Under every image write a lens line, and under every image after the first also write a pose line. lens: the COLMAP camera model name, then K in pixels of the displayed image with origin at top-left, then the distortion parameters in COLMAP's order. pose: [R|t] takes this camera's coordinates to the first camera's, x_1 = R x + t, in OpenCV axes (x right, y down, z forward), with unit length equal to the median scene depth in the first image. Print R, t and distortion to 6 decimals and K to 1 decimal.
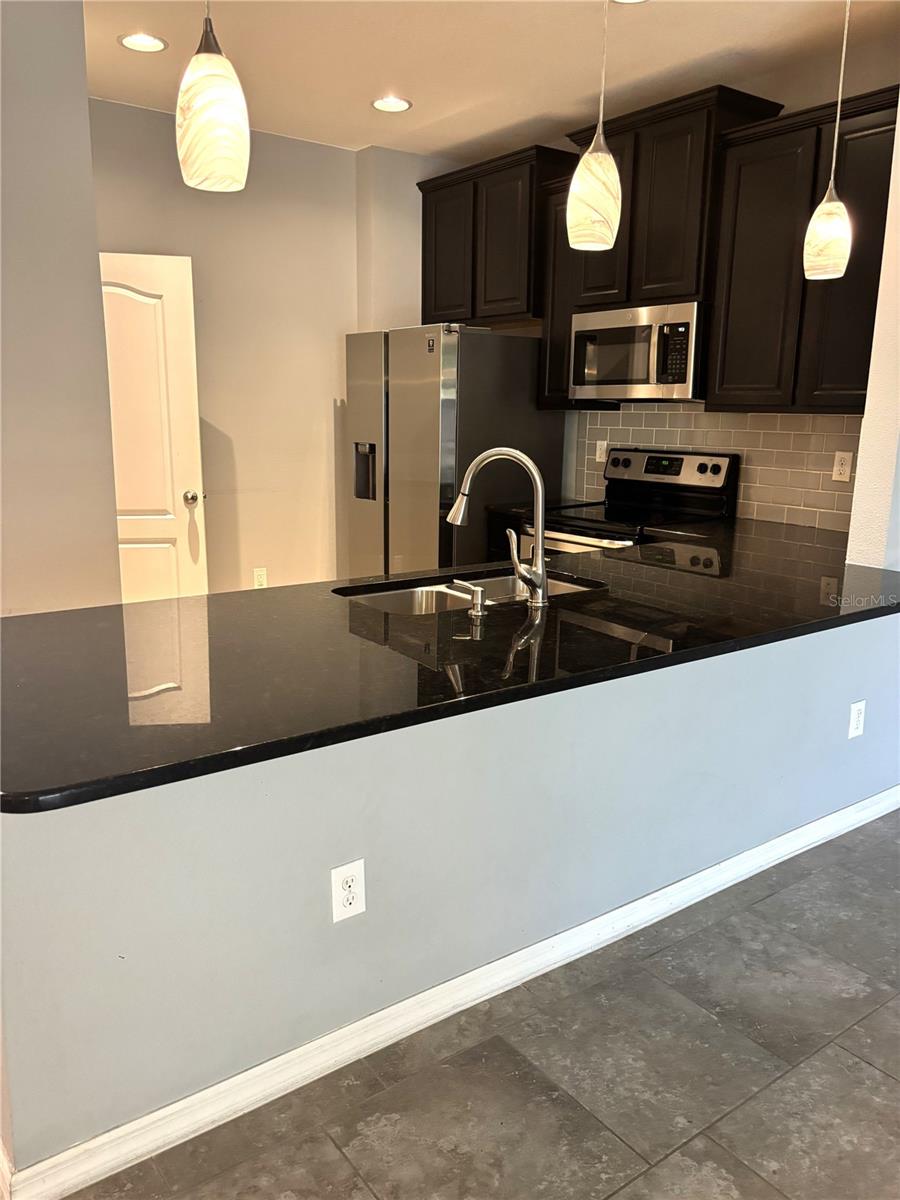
lens RADIAL K [[912.9, 0, 450.0], [0, 912.9, 600.0], [0, 0, 1]] dist [0.099234, -0.128916]
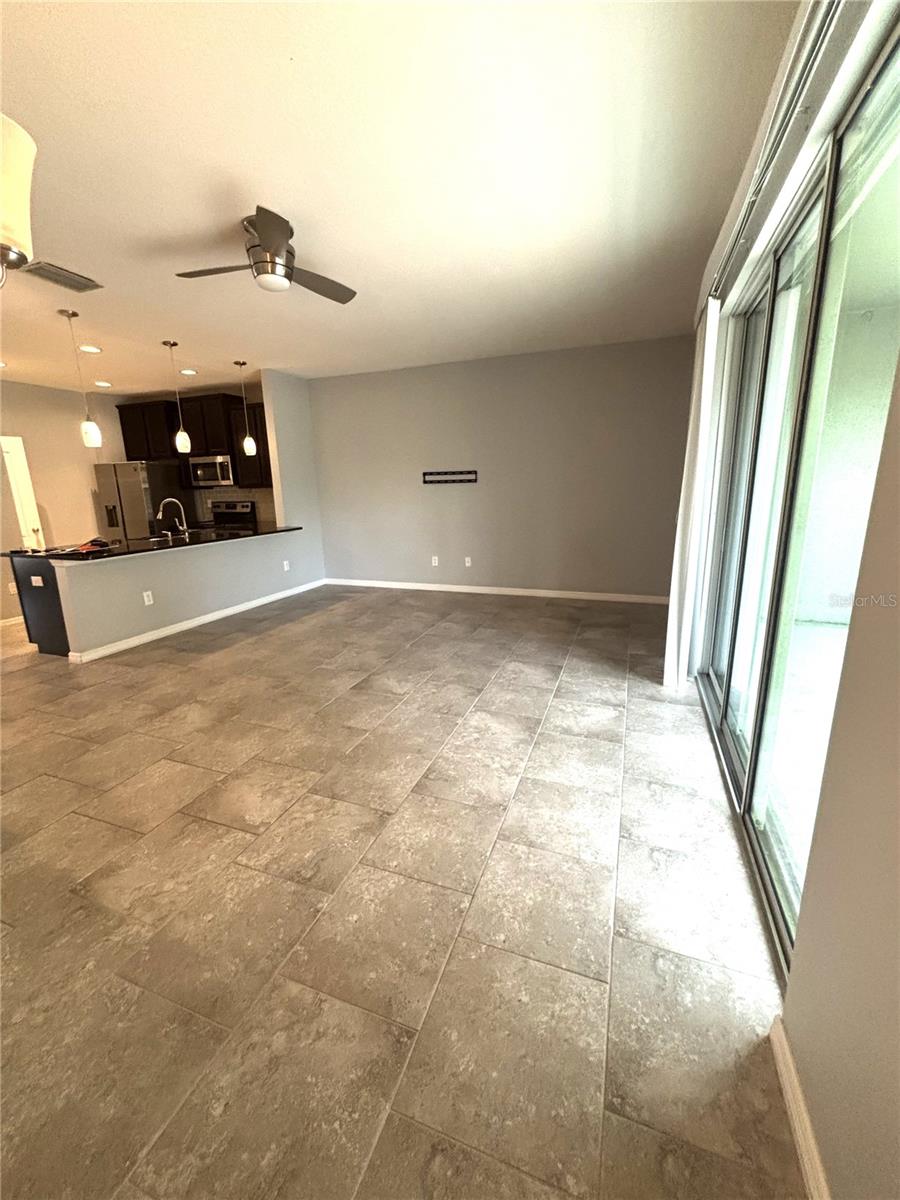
lens RADIAL K [[485.0, 0, 450.0], [0, 485.0, 600.0], [0, 0, 1]] dist [0.000735, -0.000008]
pose [[0.840766, -0.157746, 0.517909, -0.043290], [0.146667, 0.987204, 0.062587, 0.170179], [-0.521154, 0.023339, 0.853143, -0.770060]]
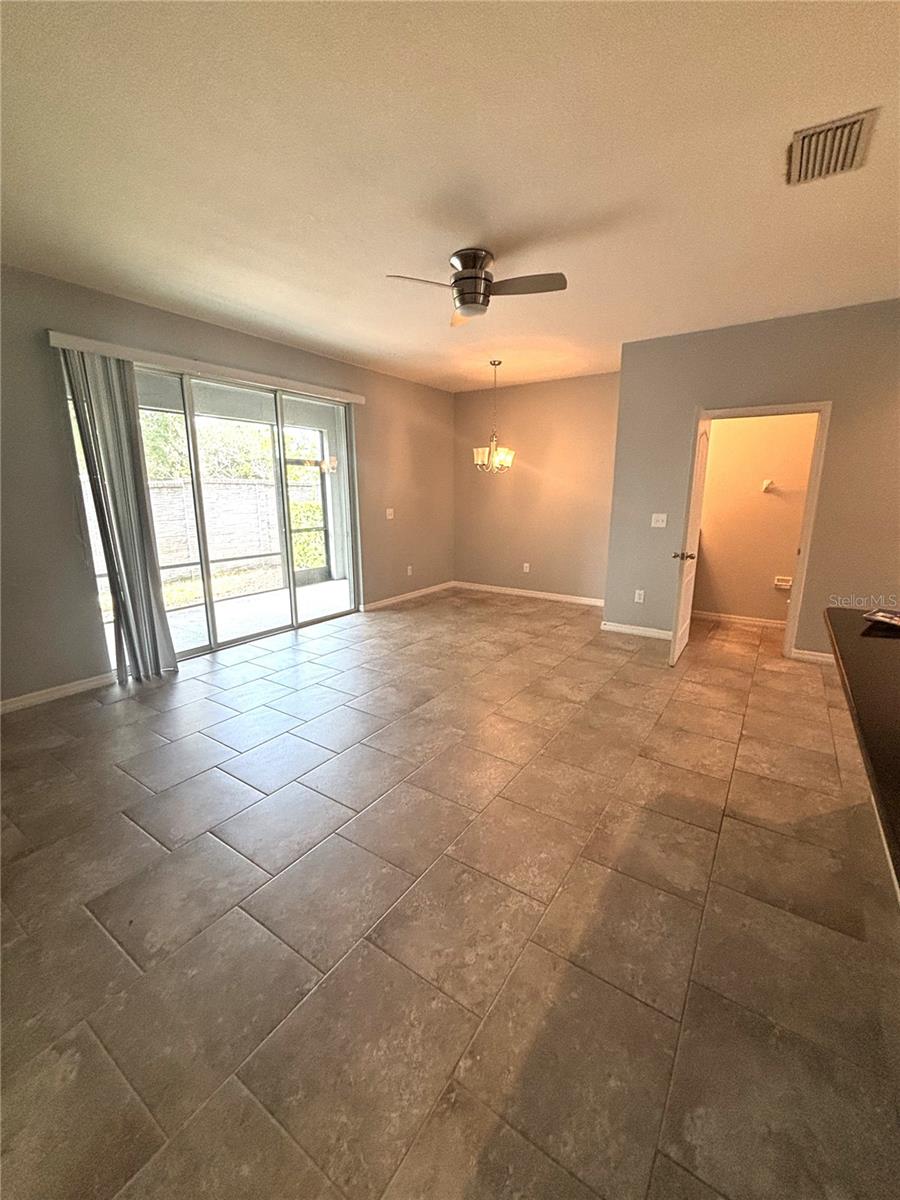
lens RADIAL K [[485.0, 0, 450.0], [0, 485.0, 600.0], [0, 0, 1]] dist [0.000735, -0.000008]
pose [[-0.945252, 0.063636, -0.320076, 0.414889], [-0.075642, 0.911369, 0.404581, -0.130724], [0.317453, 0.406642, -0.856660, 0.584613]]
